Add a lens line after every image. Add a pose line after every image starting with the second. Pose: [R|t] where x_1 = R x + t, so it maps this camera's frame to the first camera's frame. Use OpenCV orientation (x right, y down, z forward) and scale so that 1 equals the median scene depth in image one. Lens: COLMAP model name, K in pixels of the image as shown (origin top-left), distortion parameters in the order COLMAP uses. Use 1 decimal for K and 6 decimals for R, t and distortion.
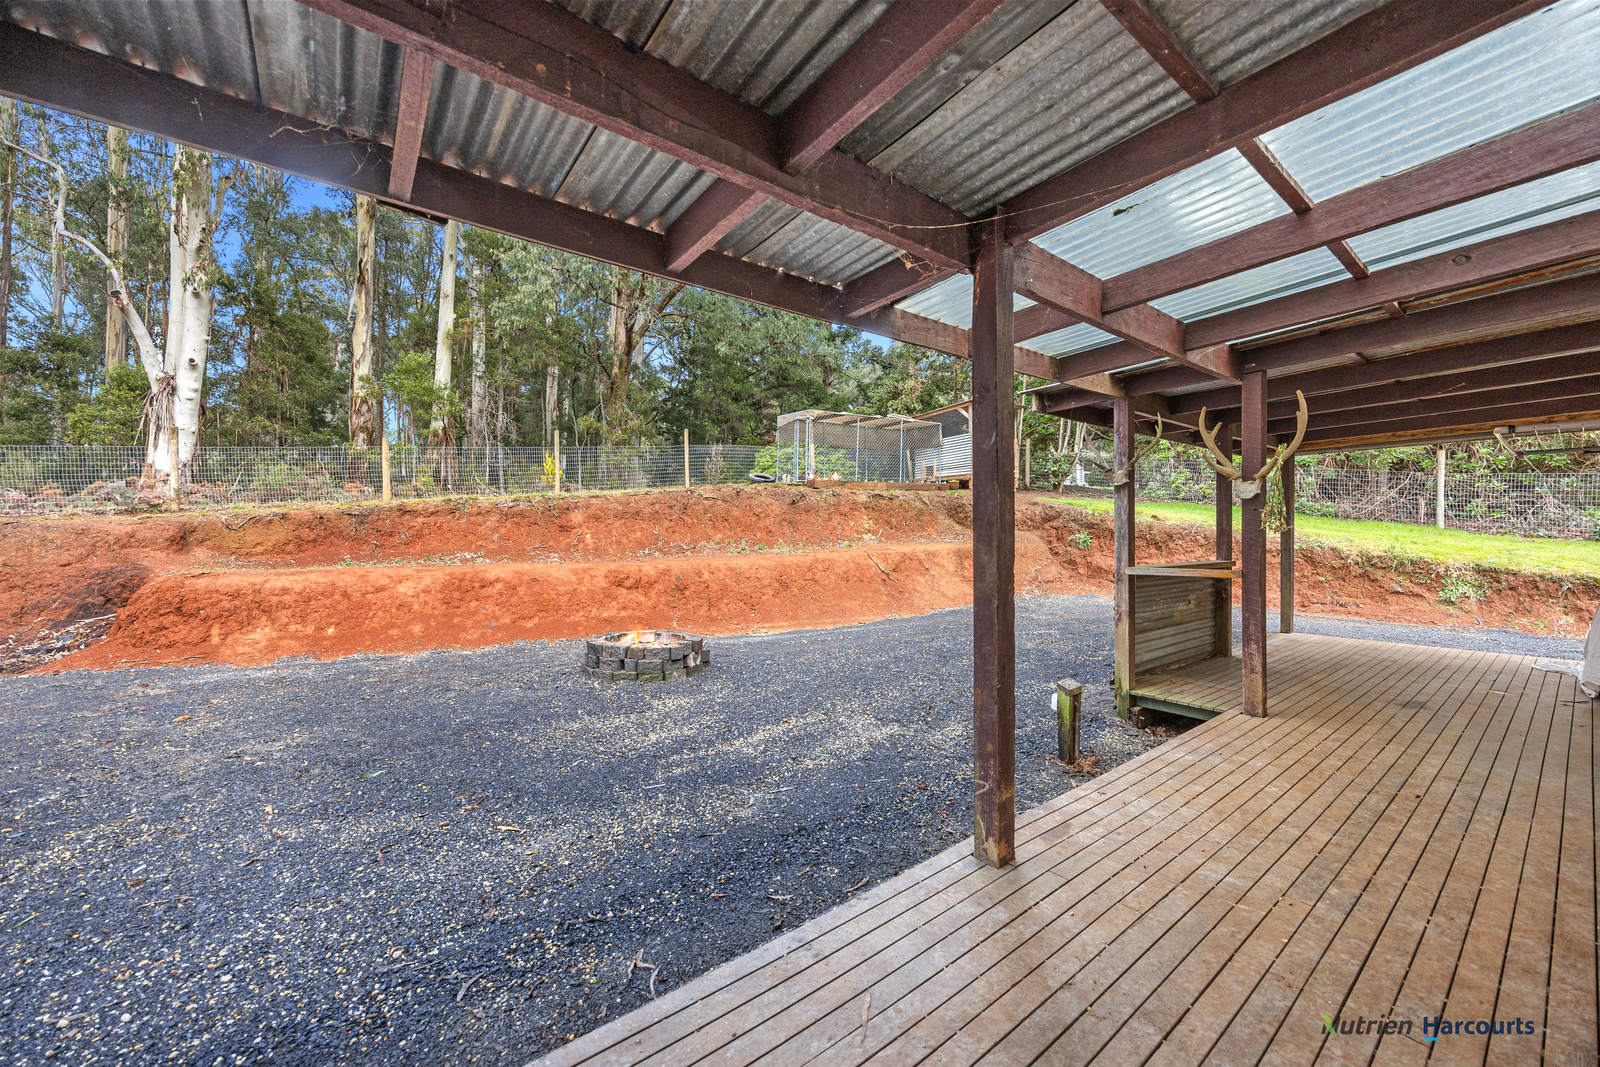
lens RADIAL K [[610.9, 0, 798.0], [0, 610.9, 533.7], [0, 0, 1]] dist [-0.005659, -0.000337]
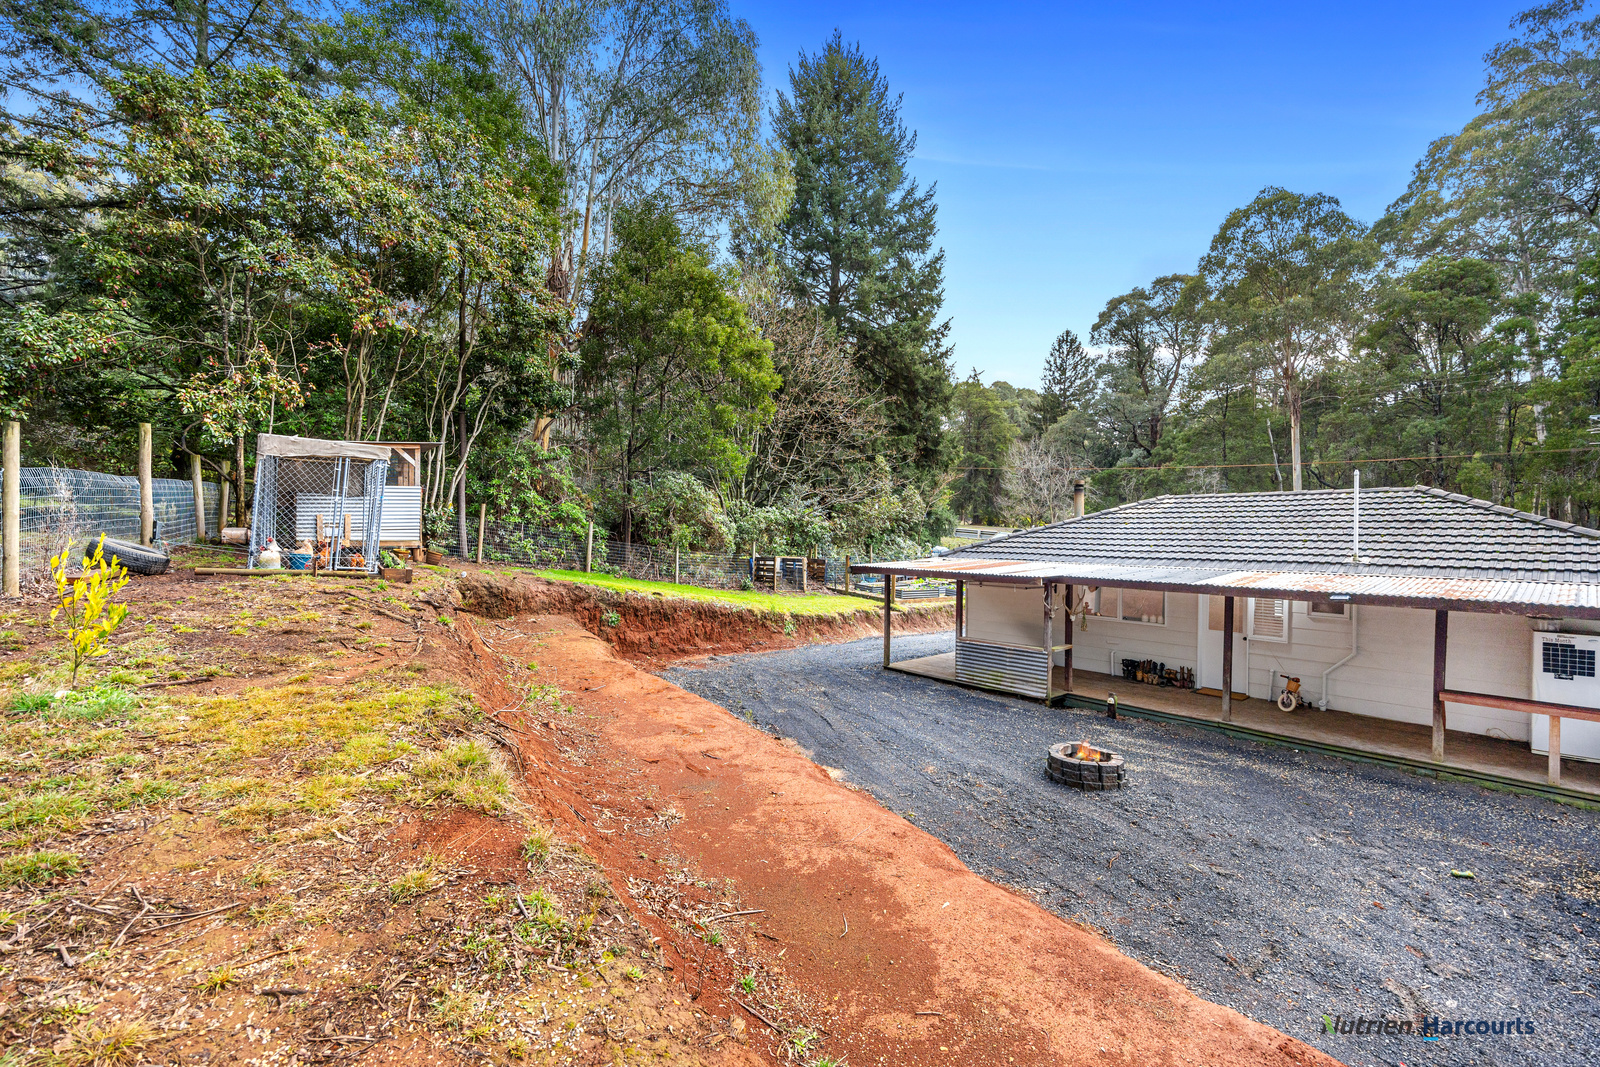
lens RADIAL K [[714.9, 0, 799.8], [0, 714.9, 535.5], [0, 0, 1]] dist [-0.012686, -0.003135]
pose [[-0.049627, -0.003509, 0.998762, -0.798606], [-0.001953, 0.999992, 0.003416, -0.140951], [-0.998766, -0.001781, -0.049633, 0.749399]]
